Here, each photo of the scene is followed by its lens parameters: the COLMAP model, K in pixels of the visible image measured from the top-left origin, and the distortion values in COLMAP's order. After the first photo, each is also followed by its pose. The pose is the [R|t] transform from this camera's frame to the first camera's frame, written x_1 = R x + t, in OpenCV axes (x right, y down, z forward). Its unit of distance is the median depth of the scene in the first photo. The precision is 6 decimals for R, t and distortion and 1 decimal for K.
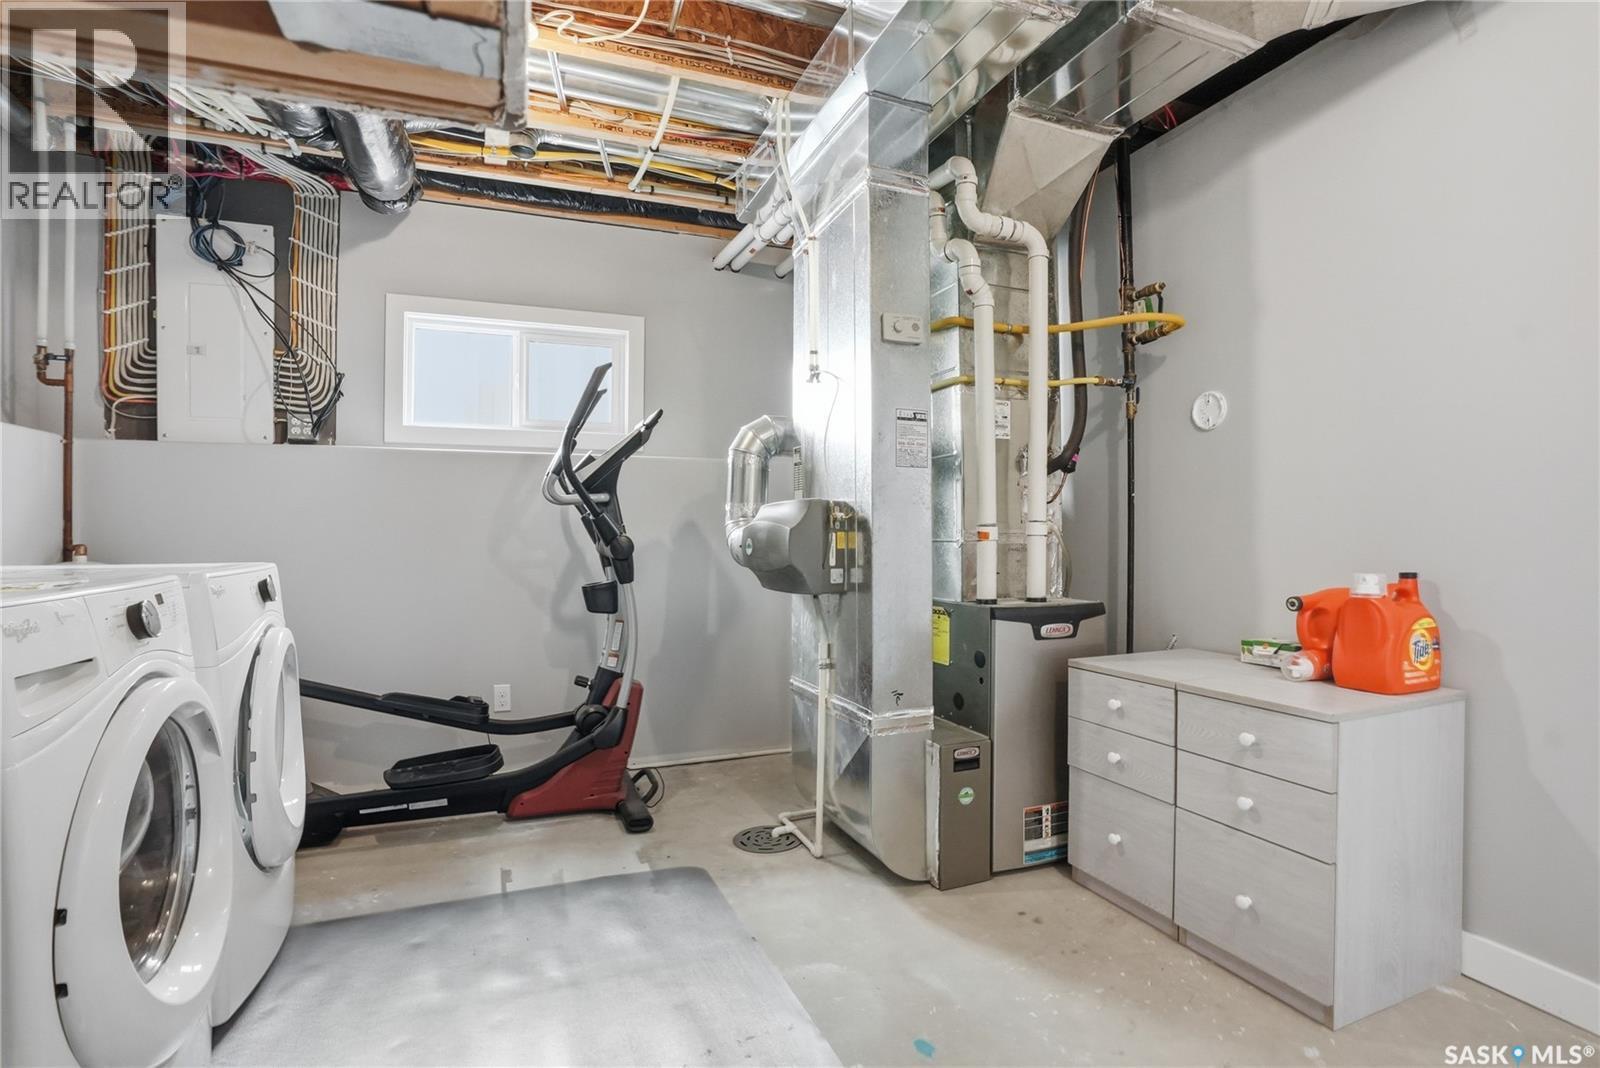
lens RADIAL K [[768.3, 0, 794.9], [0, 768.3, 555.7], [0, 0, 1]] dist [-0.068858, 0.027389]
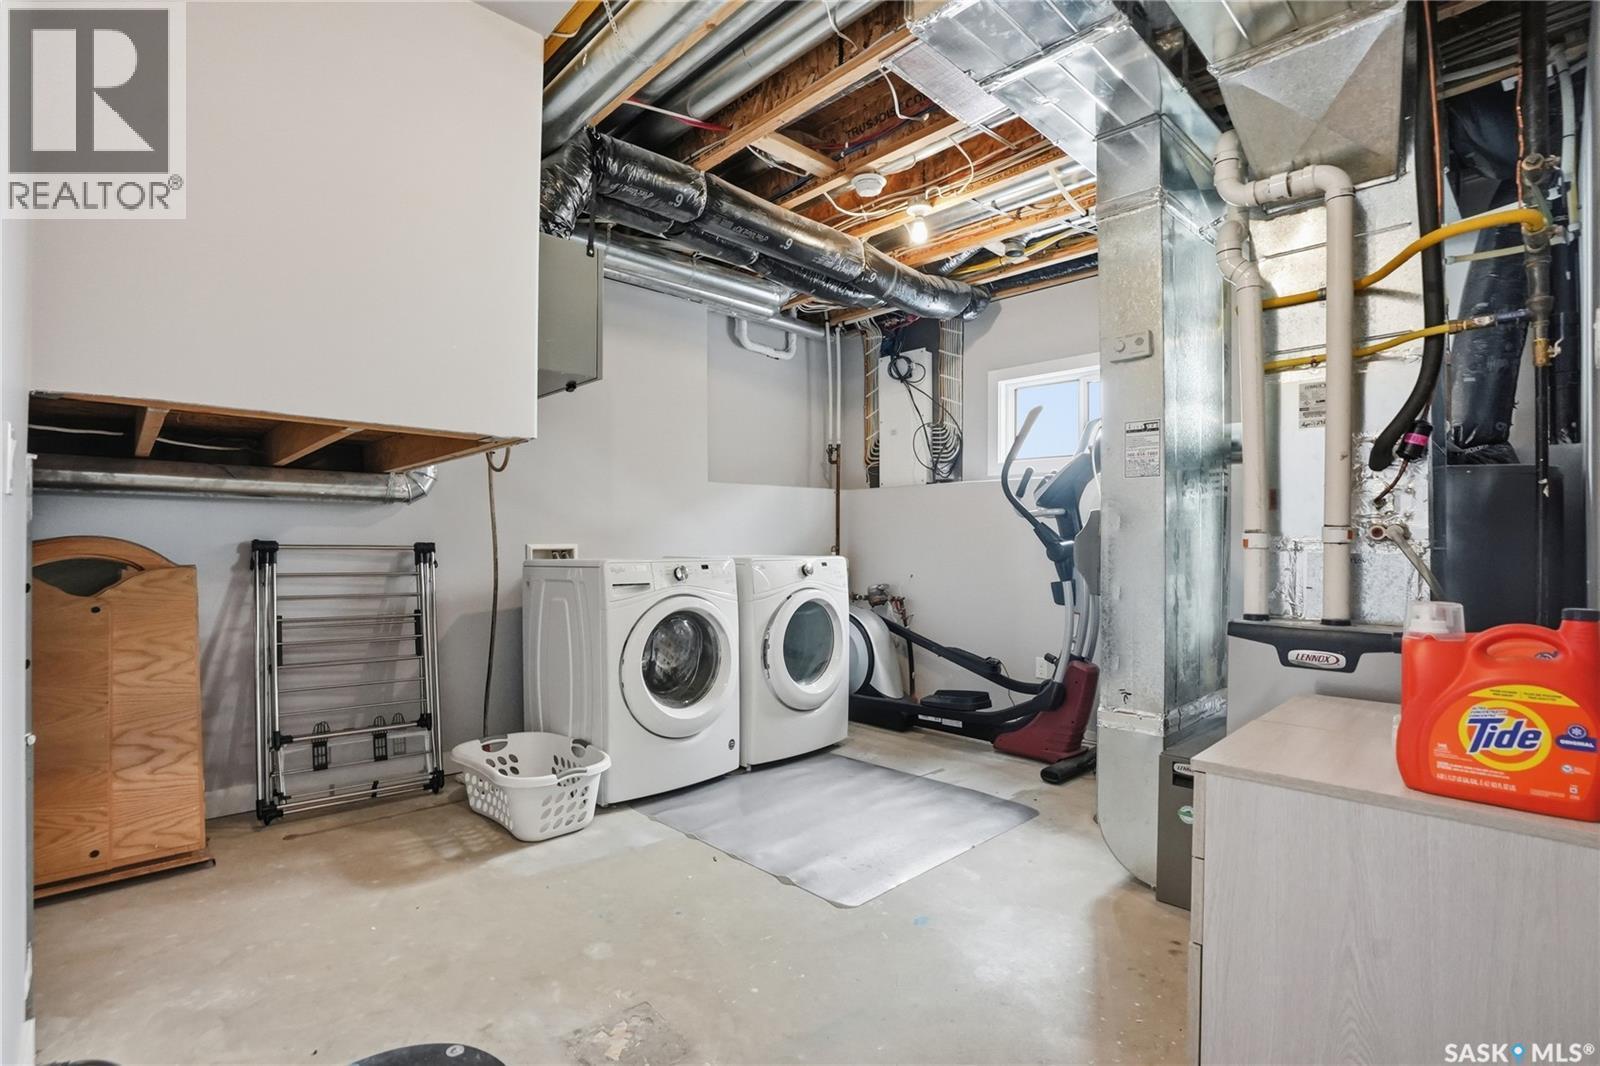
lens RADIAL K [[768.3, 0, 794.9], [0, 768.3, 554.7], [0, 0, 1]] dist [-0.068858, 0.027389]
pose [[0.360138, 0.017131, -0.932742, 0.785679], [-0.022412, 0.999702, 0.009707, -0.008172], [0.932630, 0.017409, 0.360414, 0.163972]]
